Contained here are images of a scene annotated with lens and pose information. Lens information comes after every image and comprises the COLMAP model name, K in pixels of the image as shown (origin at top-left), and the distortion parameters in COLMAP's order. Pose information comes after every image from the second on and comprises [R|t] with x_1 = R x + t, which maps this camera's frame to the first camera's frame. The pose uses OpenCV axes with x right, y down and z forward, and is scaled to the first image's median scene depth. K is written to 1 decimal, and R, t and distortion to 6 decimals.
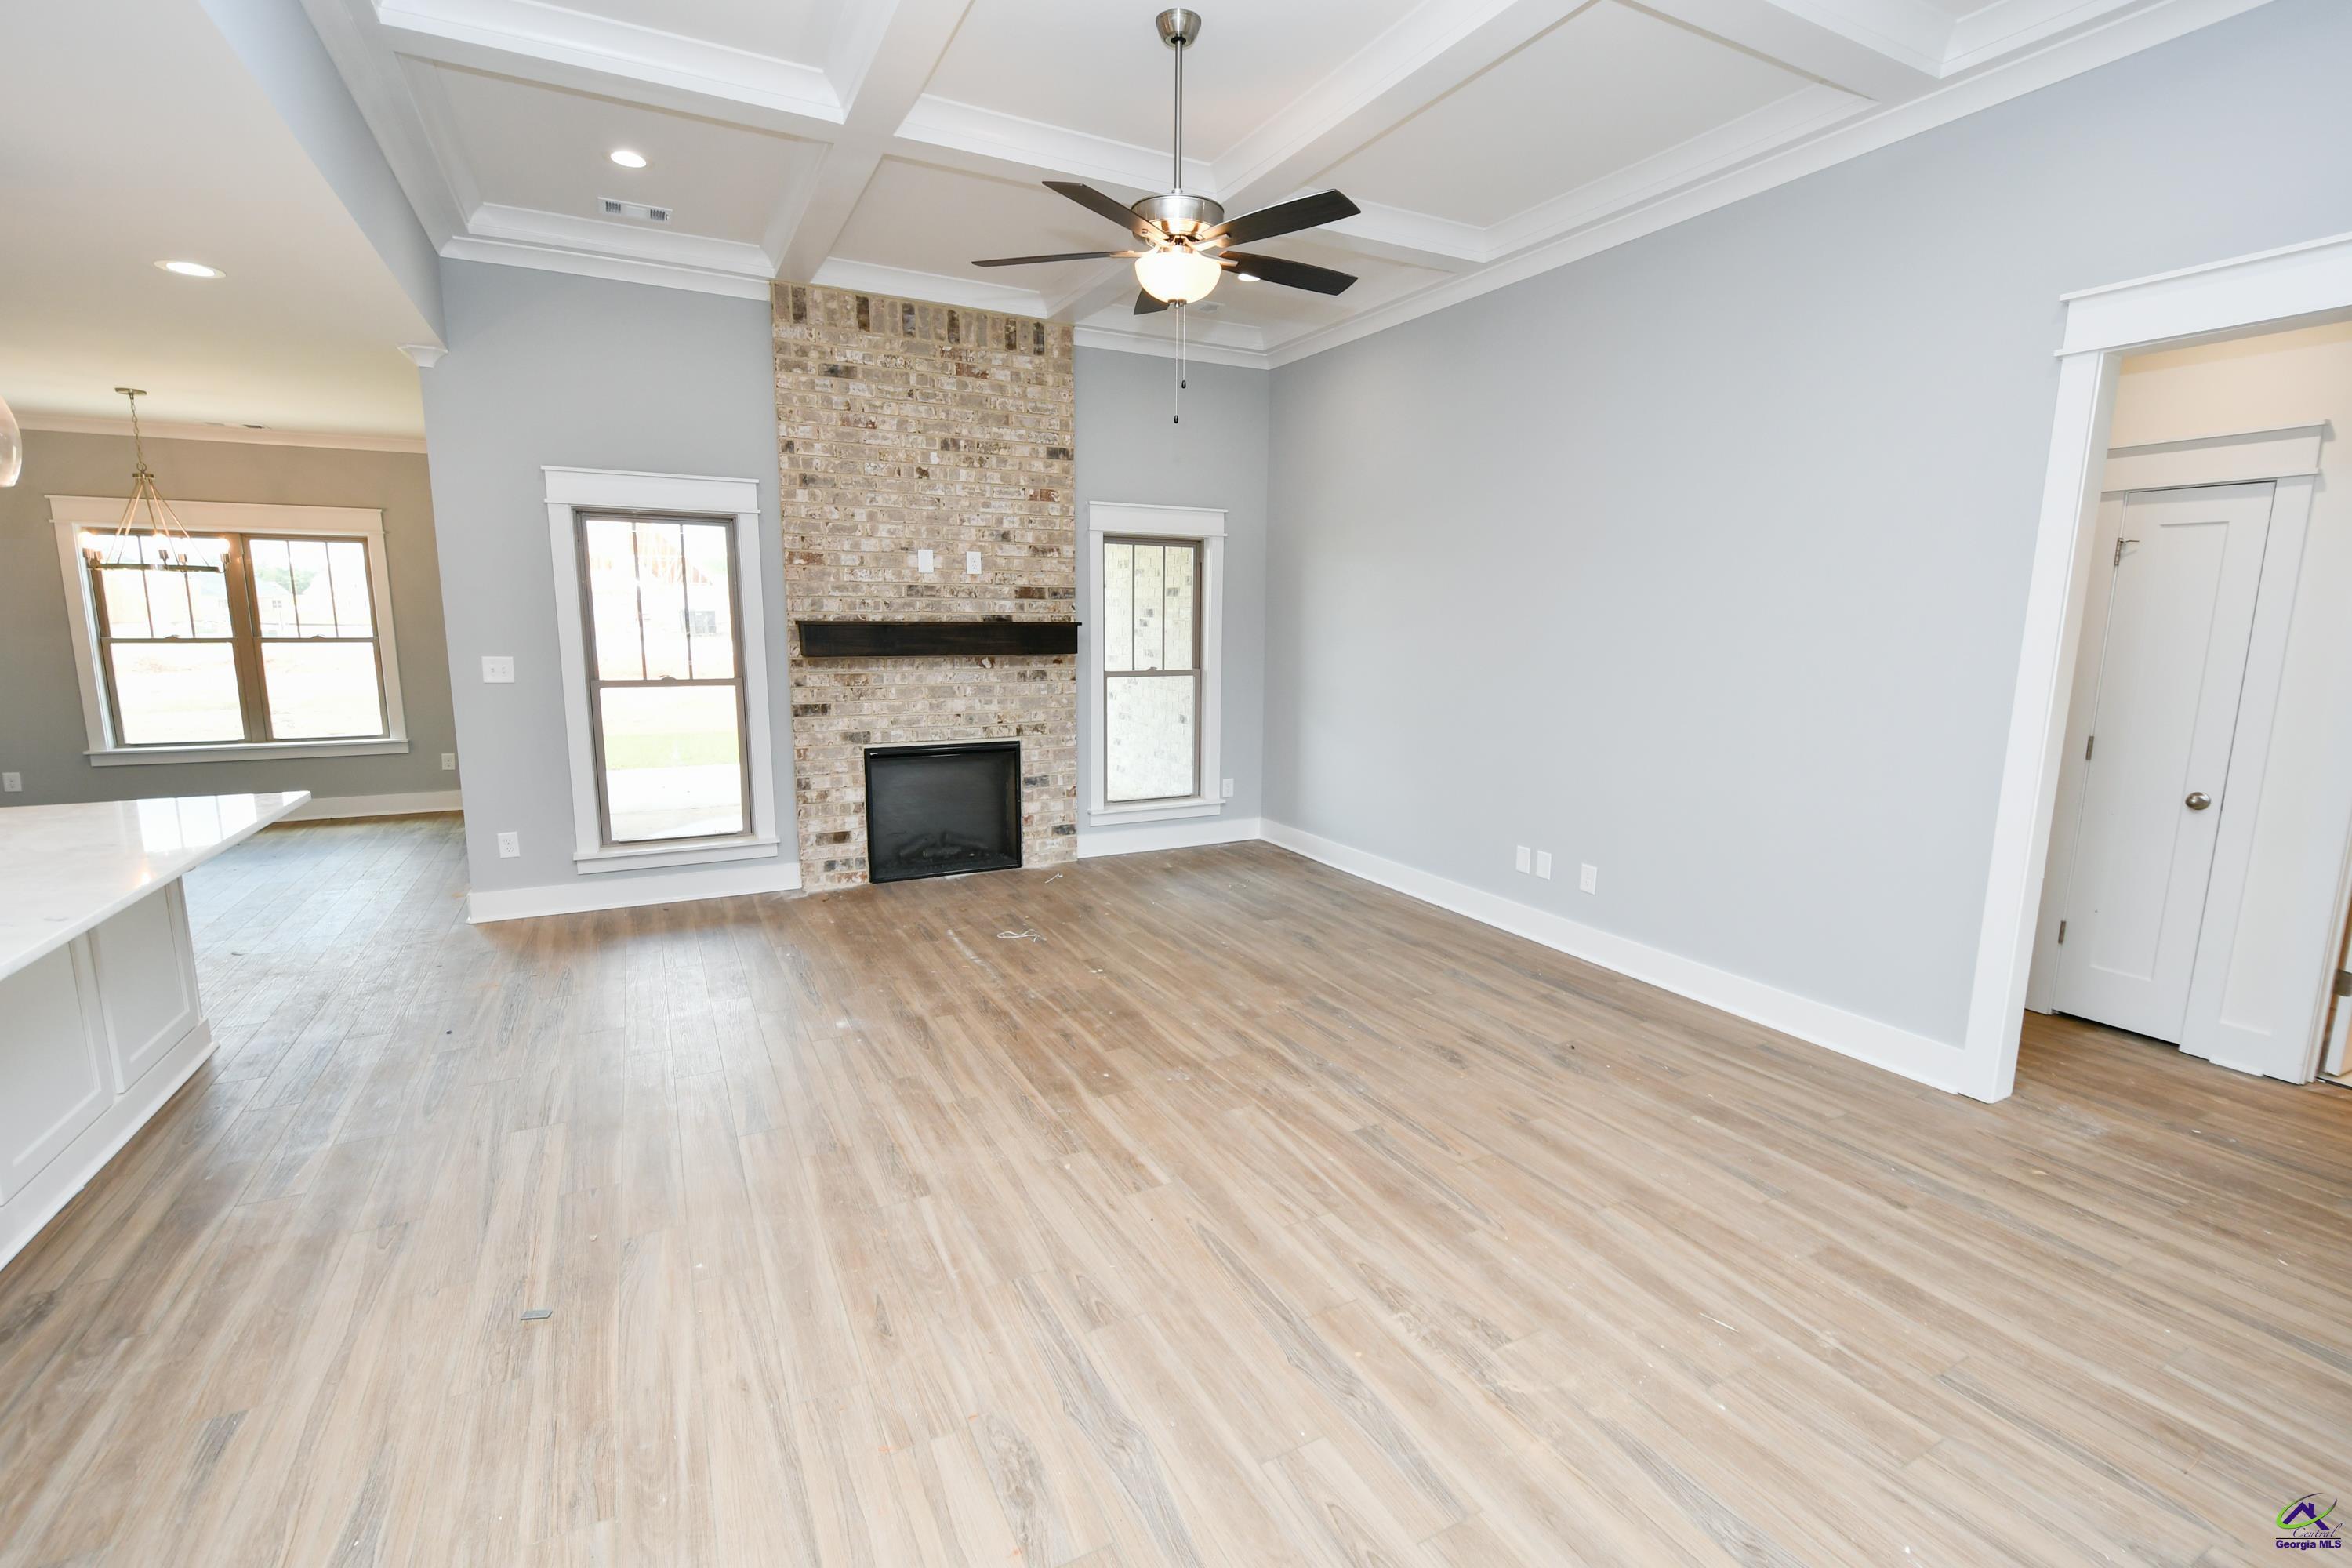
lens RADIAL K [[1033.7, 0, 1191.2], [0, 1033.7, 778.5], [0, 0, 1]] dist [0.004002, -0.006701]
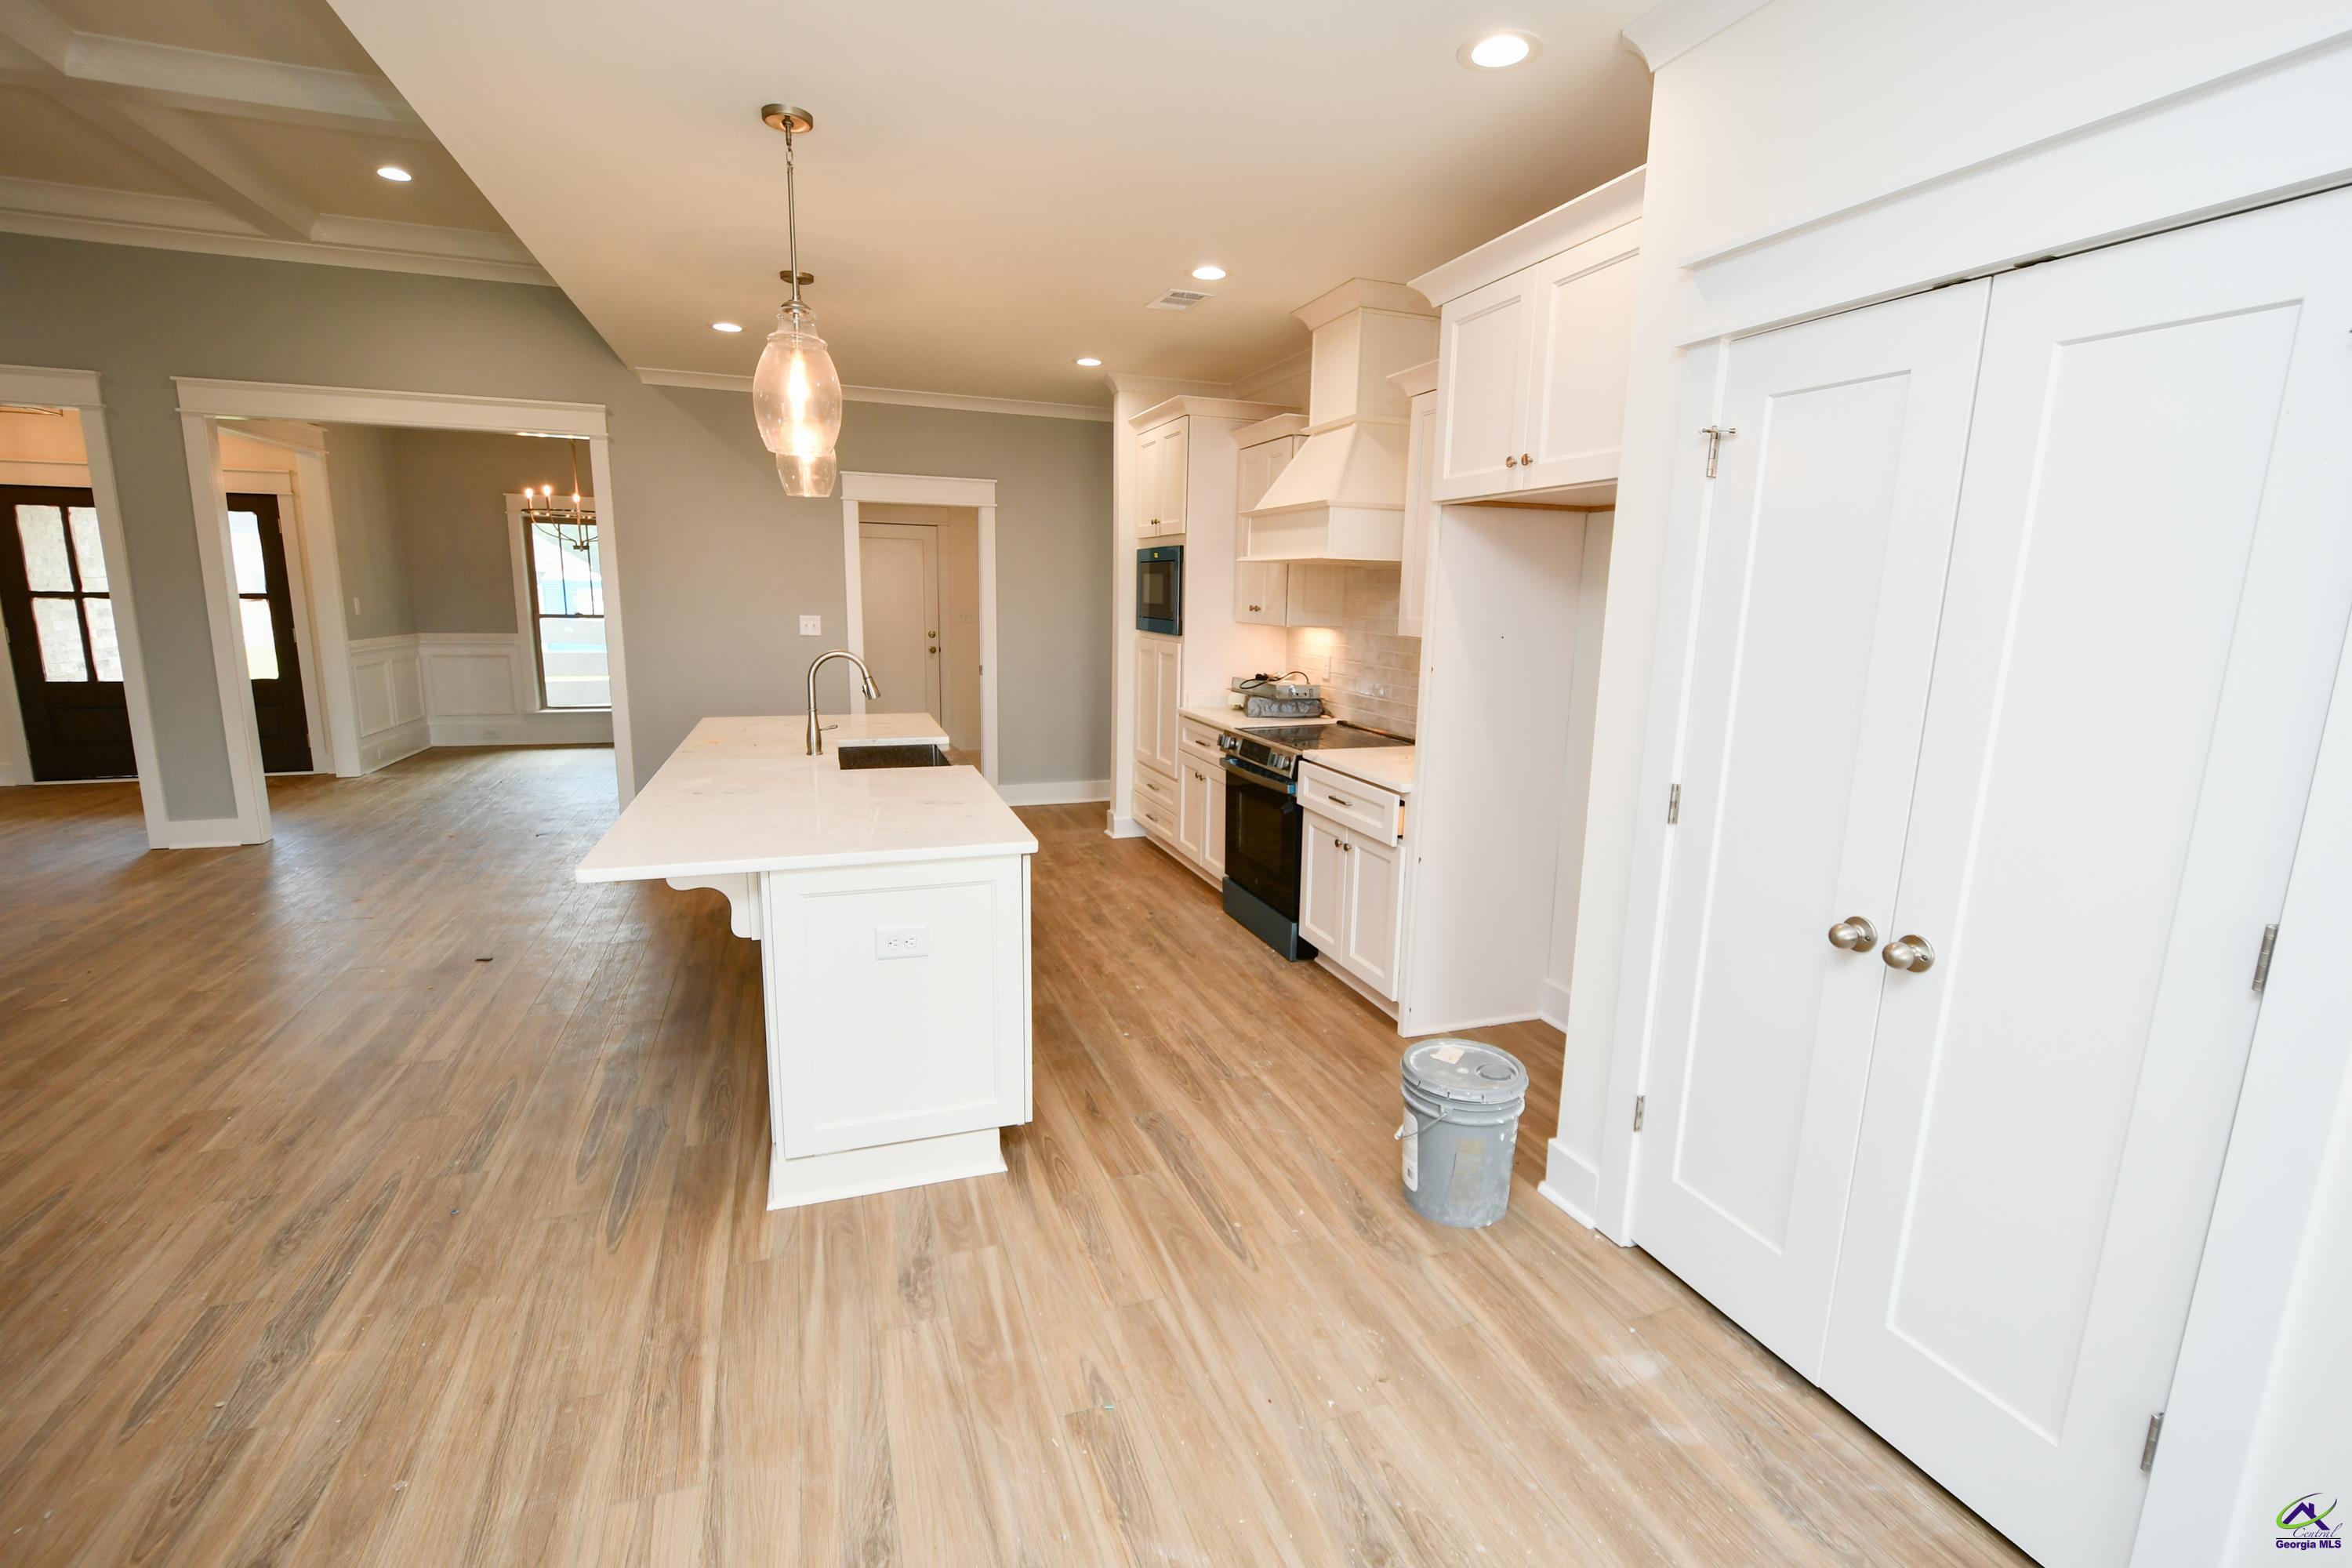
lens RADIAL K [[1031.7, 0, 1191.6], [0, 1031.7, 778.9], [0, 0, 1]] dist [0.002084, -0.007927]
pose [[-0.990529, -0.055164, 0.125733, -0.866130], [-0.010524, 0.943550, 0.331064, -0.163424], [-0.136898, 0.326605, -0.935194, 1.010800]]
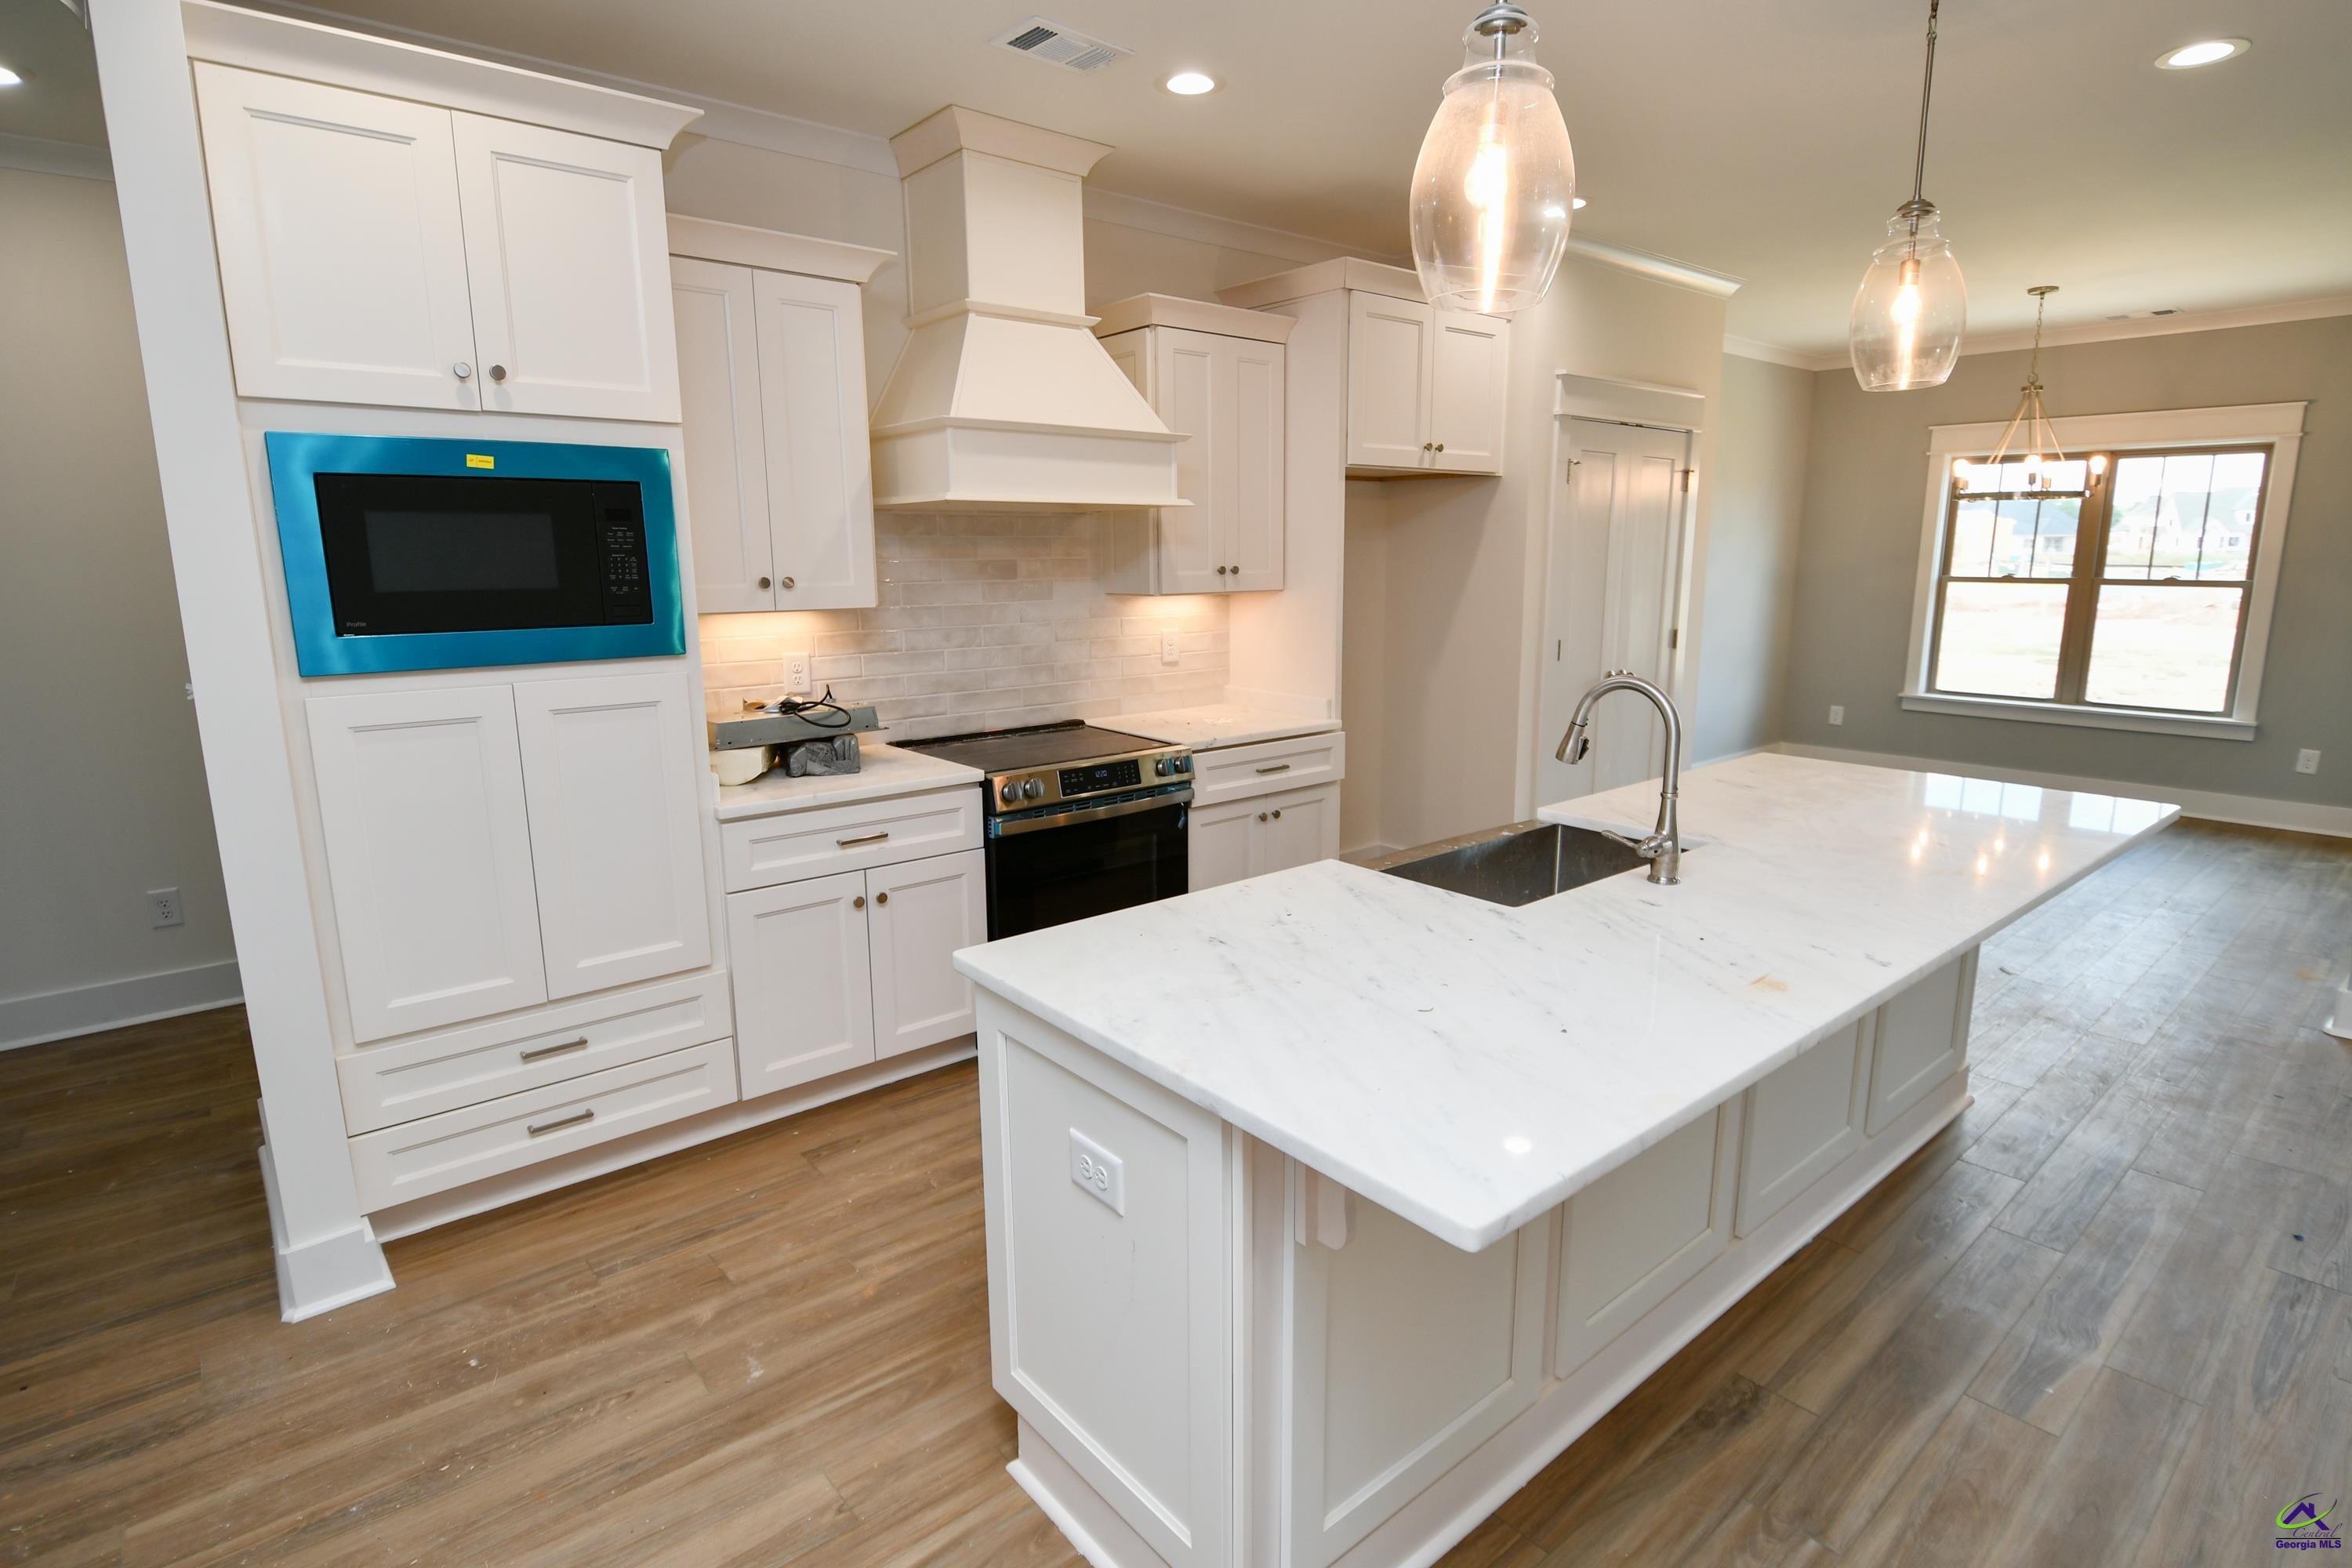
lens RADIAL K [[1180.9, 0, 1193.0], [0, 1180.9, 782.3], [0, 0, 1]] dist [-0.005337, -0.002025]
pose [[0.214470, 0.178038, -0.960367, -0.170645], [-0.144864, 0.978170, 0.148987, -0.016502], [0.965928, 0.107169, 0.235579, 0.128439]]
